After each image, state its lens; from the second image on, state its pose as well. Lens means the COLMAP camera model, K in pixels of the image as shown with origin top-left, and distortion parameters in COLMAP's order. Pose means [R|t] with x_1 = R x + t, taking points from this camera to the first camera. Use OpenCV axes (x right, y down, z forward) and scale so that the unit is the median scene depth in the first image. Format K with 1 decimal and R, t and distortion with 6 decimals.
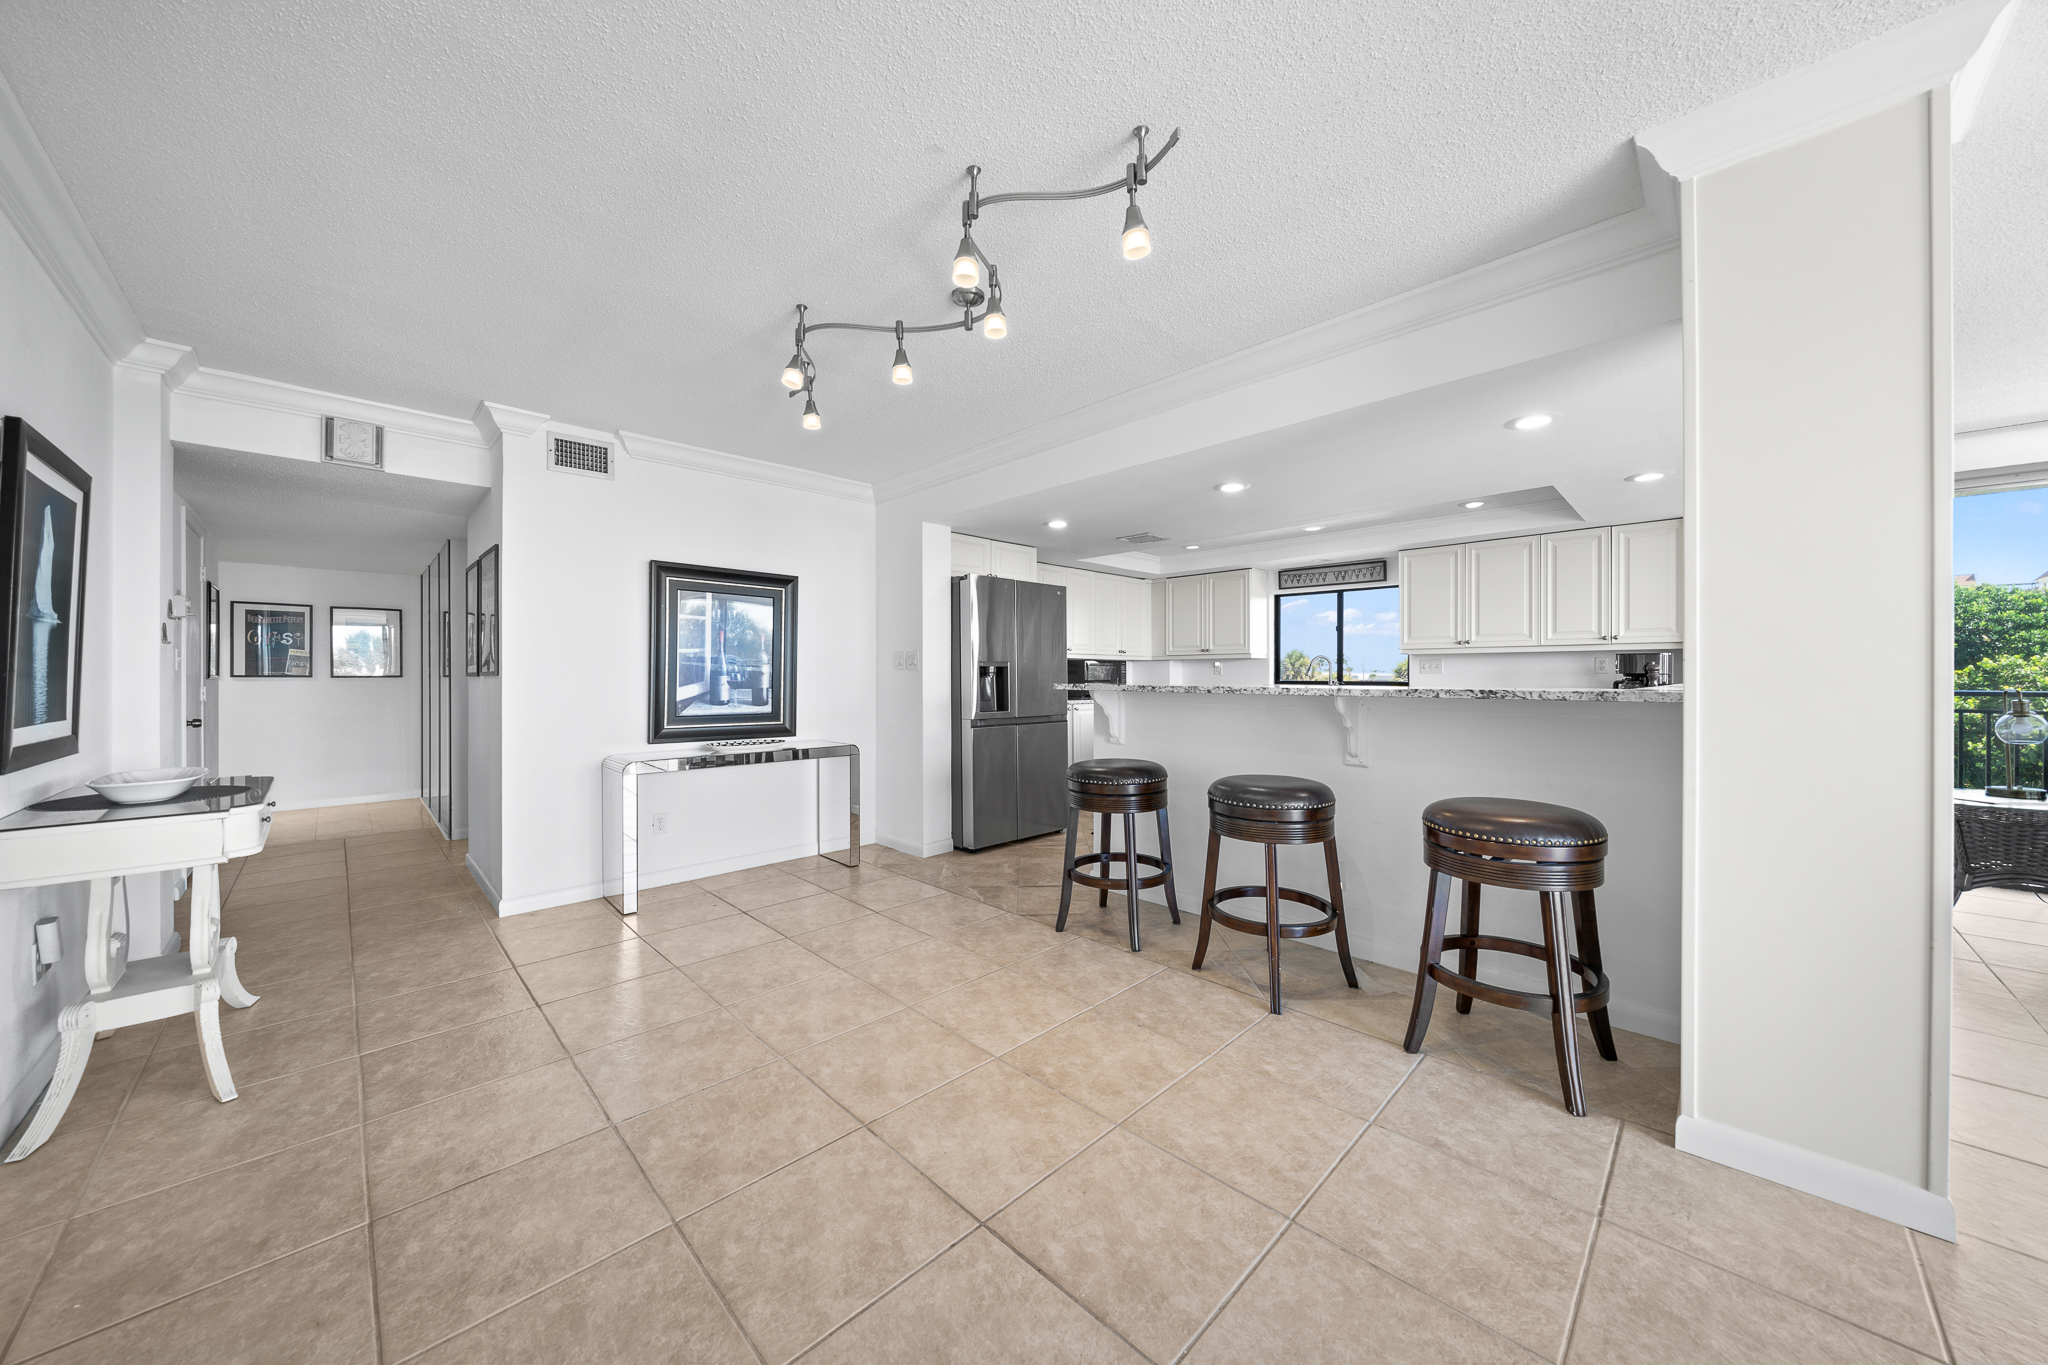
lens RADIAL K [[713.2, 0, 1019.7], [0, 713.2, 669.6], [0, 0, 1]] dist [0.012391, -0.004969]
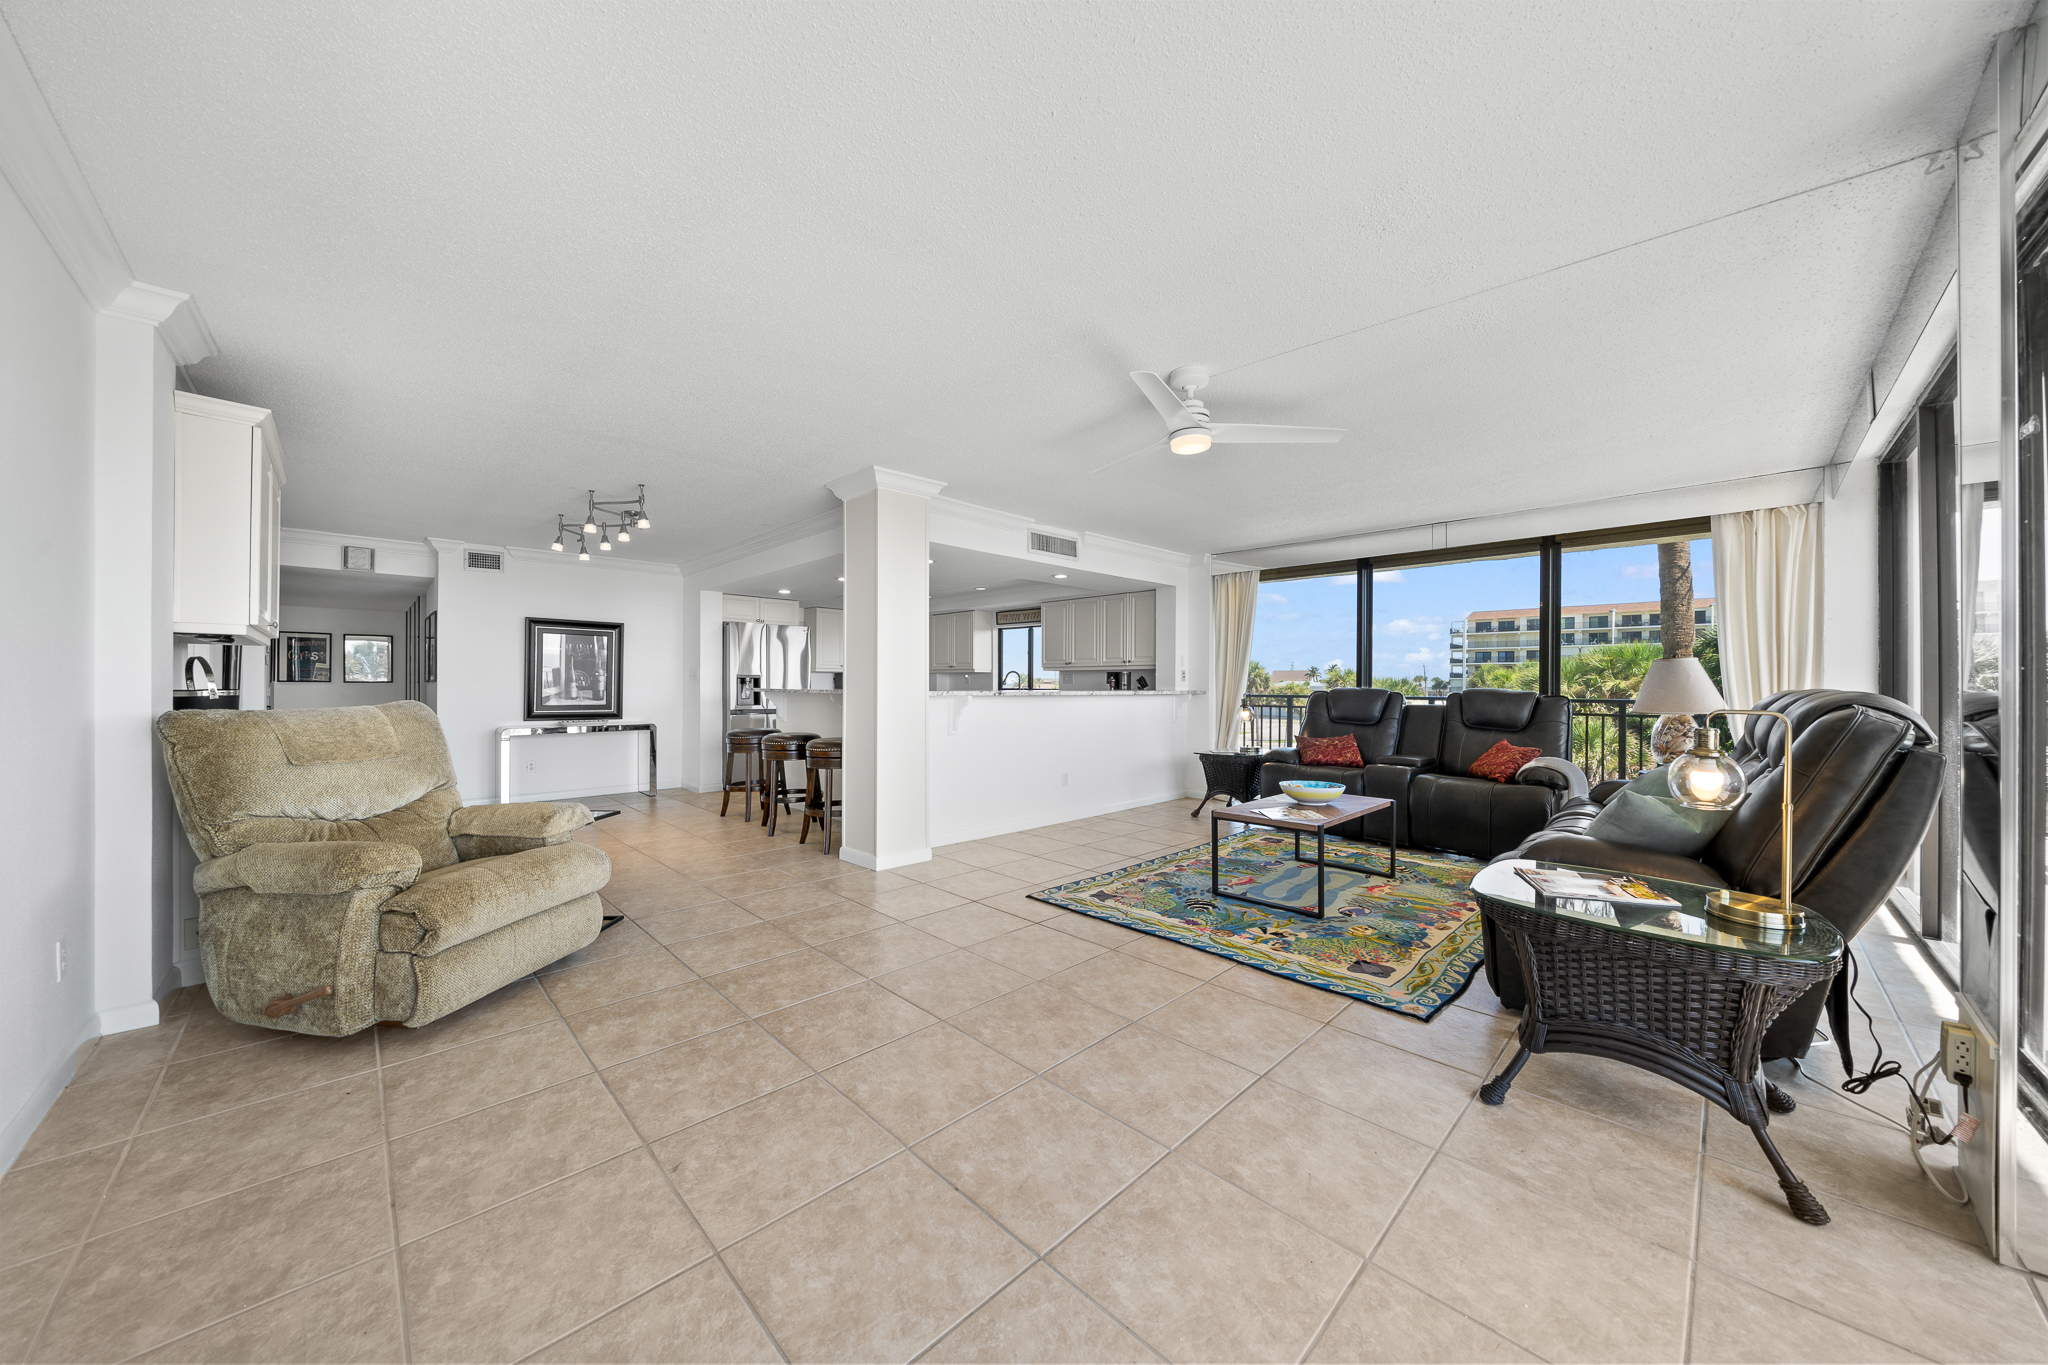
lens RADIAL K [[696.7, 0, 1027.3], [0, 696.7, 683.8], [0, 0, 1]] dist [-0.002363, -0.000045]
pose [[0.999982, 0.005905, 0.001255, 0.652228], [-0.005911, 0.999967, 0.005631, -0.003836], [-0.001221, -0.005638, 0.999983, -0.653469]]
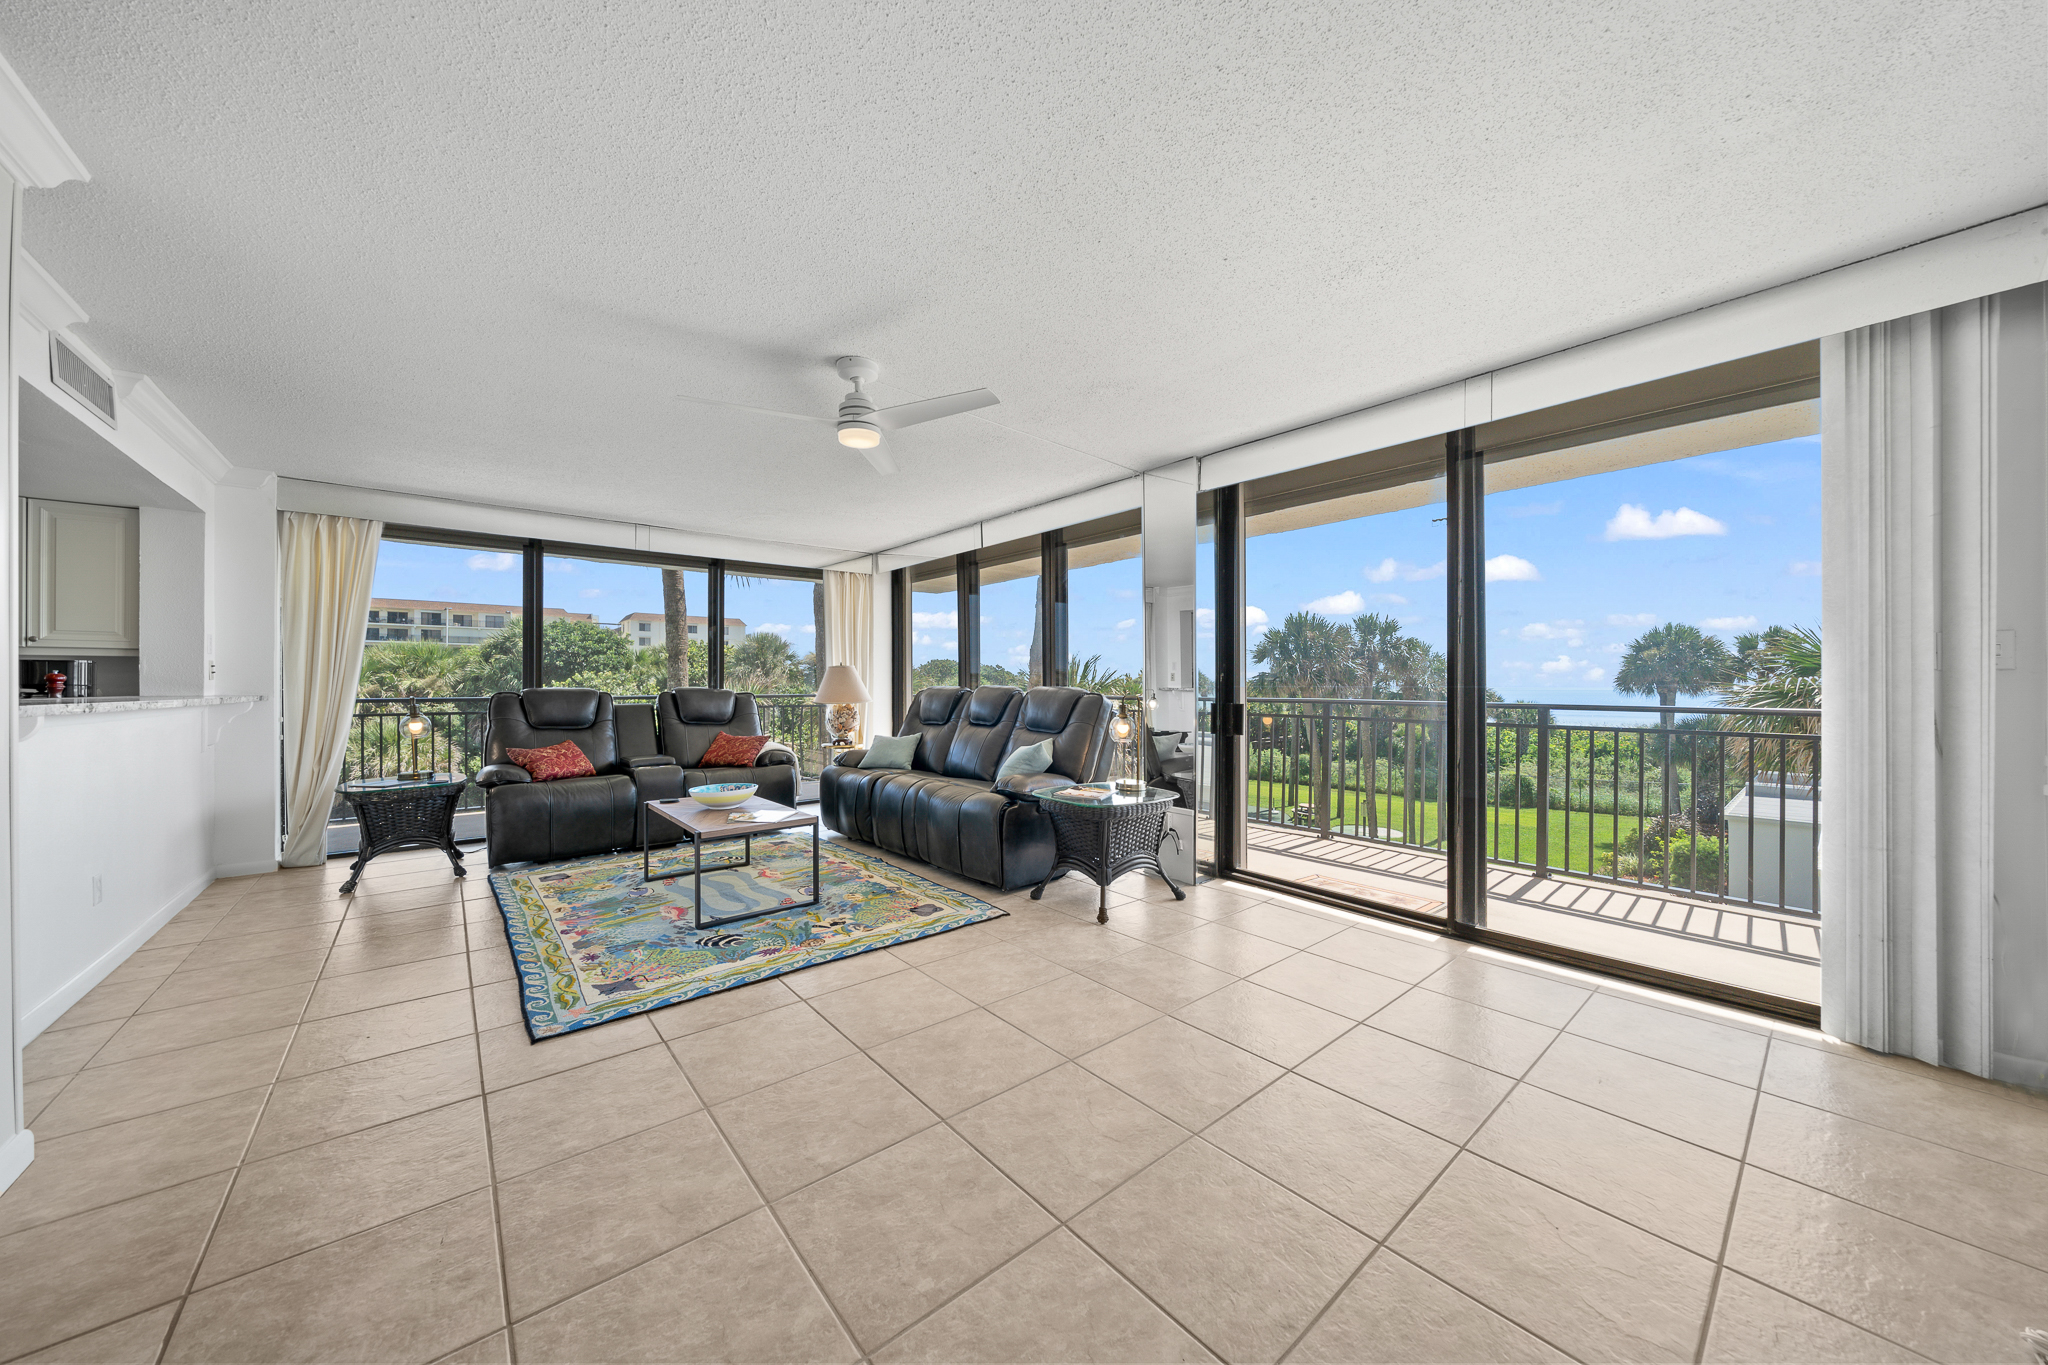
lens RADIAL K [[696.7, 0, 1027.3], [0, 696.7, 683.8], [0, 0, 1]] dist [-0.002363, -0.000045]
pose [[0.081345, 0.003200, 0.996681, -6.199697], [-0.005868, 0.999979, -0.002731, 0.037656], [-0.996669, -0.005626, 0.081362, 5.882027]]
